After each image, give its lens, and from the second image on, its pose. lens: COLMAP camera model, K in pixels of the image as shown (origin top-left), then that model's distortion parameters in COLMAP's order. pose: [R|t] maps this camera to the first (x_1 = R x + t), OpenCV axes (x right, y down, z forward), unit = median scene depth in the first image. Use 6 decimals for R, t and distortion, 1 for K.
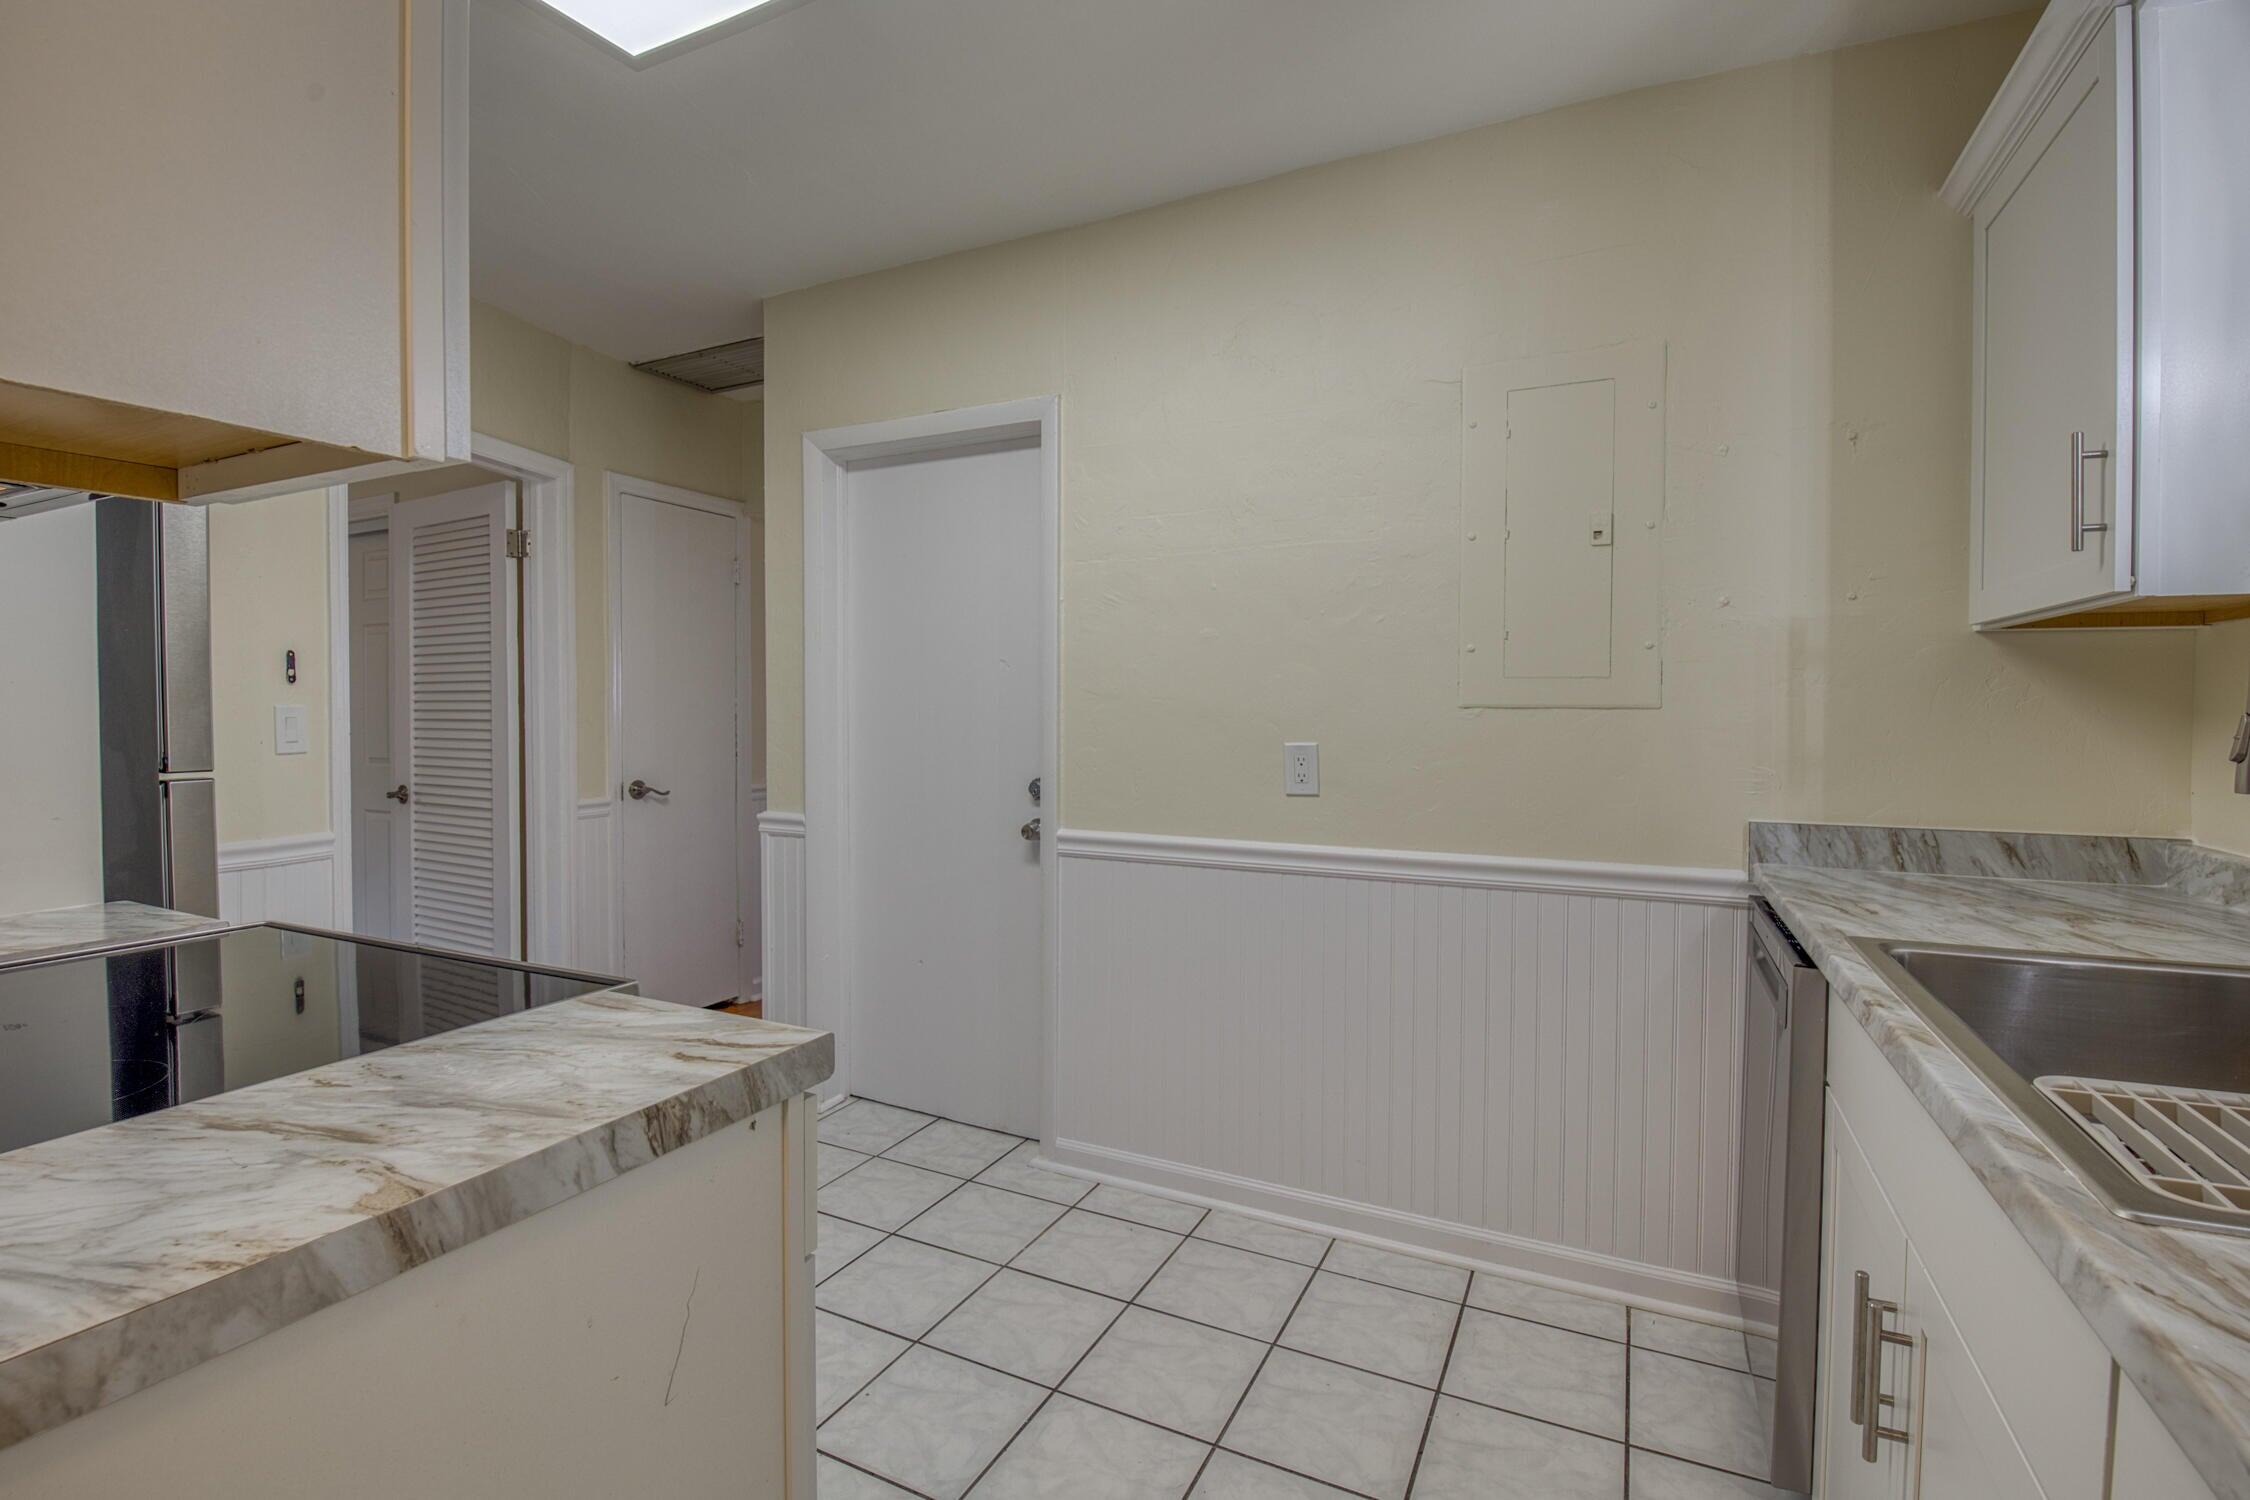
lens RADIAL K [[1022.7, 0, 1108.4], [0, 1022.7, 734.7], [0, 0, 1]] dist [-0.009700, -0.005799]
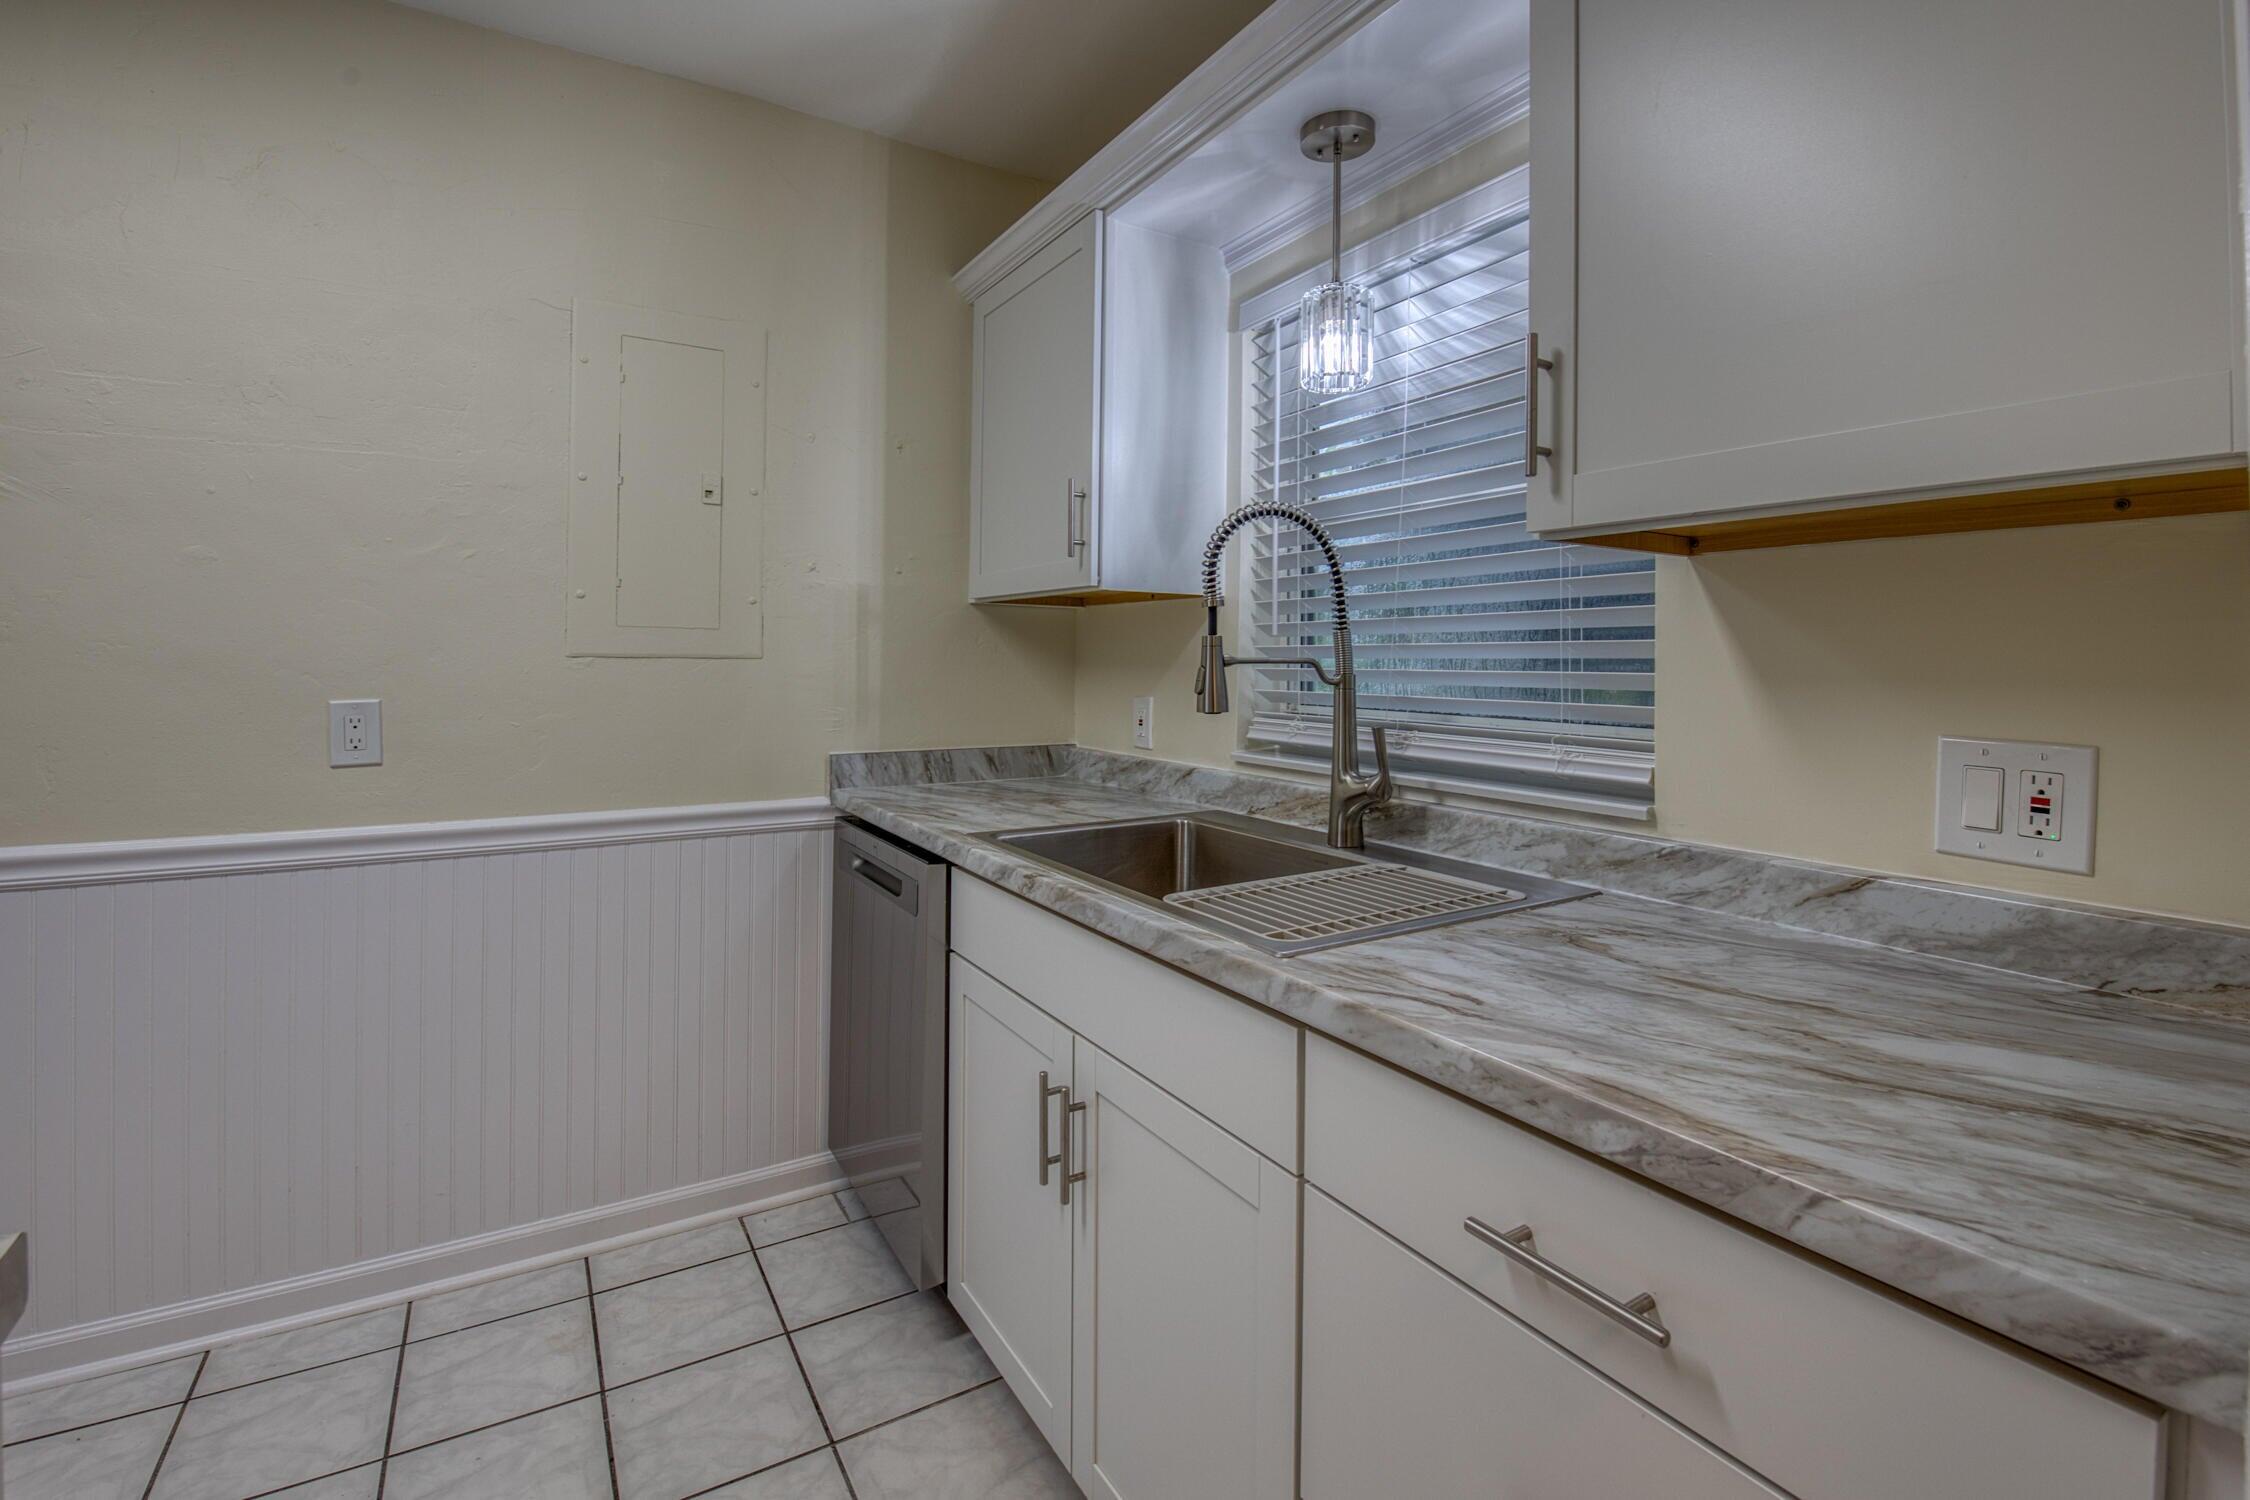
lens RADIAL K [[1022.7, 0, 1115.4], [0, 1022.7, 653.9], [0, 0, 1]] dist [-0.009700, -0.005799]
pose [[0.528719, 0.004412, 0.848786, -0.207867], [0.014894, 0.999784, -0.014475, -0.009279], [-0.848667, 0.020295, 0.528539, 0.092971]]
